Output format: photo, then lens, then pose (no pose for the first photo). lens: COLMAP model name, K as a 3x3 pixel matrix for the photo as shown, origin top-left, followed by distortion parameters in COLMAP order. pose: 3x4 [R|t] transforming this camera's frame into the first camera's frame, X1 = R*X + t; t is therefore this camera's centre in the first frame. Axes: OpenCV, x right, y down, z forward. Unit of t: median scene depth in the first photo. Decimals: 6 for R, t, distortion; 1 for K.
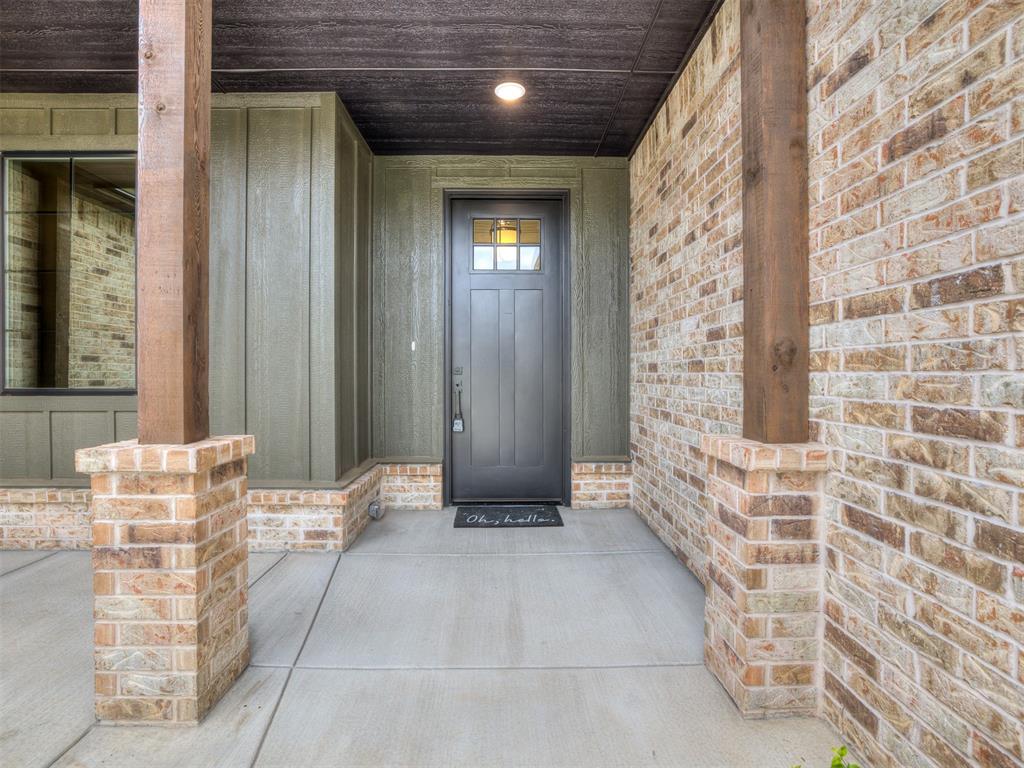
lens RADIAL K [[481.2, 0, 516.2], [0, 481.2, 379.0], [0, 0, 1]] dist [-0.001684, -0.000144]
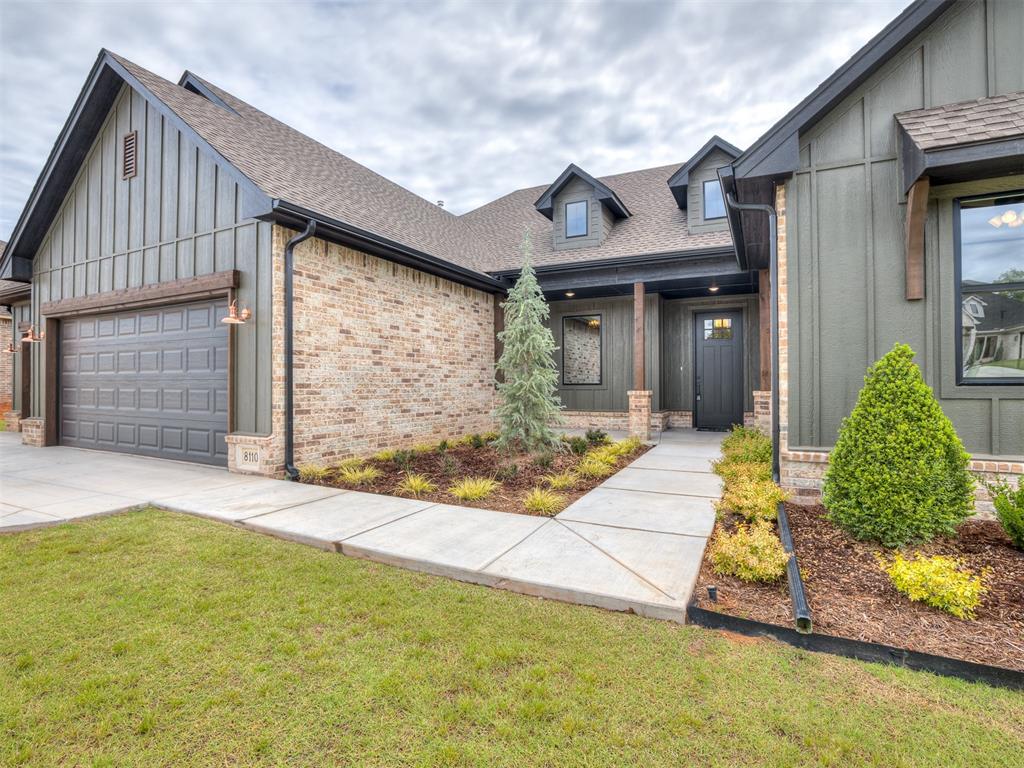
lens RADIAL K [[481.2, 0, 516.2], [0, 481.2, 379.0], [0, 0, 1]] dist [-0.001684, -0.000144]
pose [[0.876570, -0.005763, -0.481239, 0.290033], [-0.002087, 0.999873, -0.015776, 0.036440], [0.481269, 0.014834, 0.876447, -1.916504]]
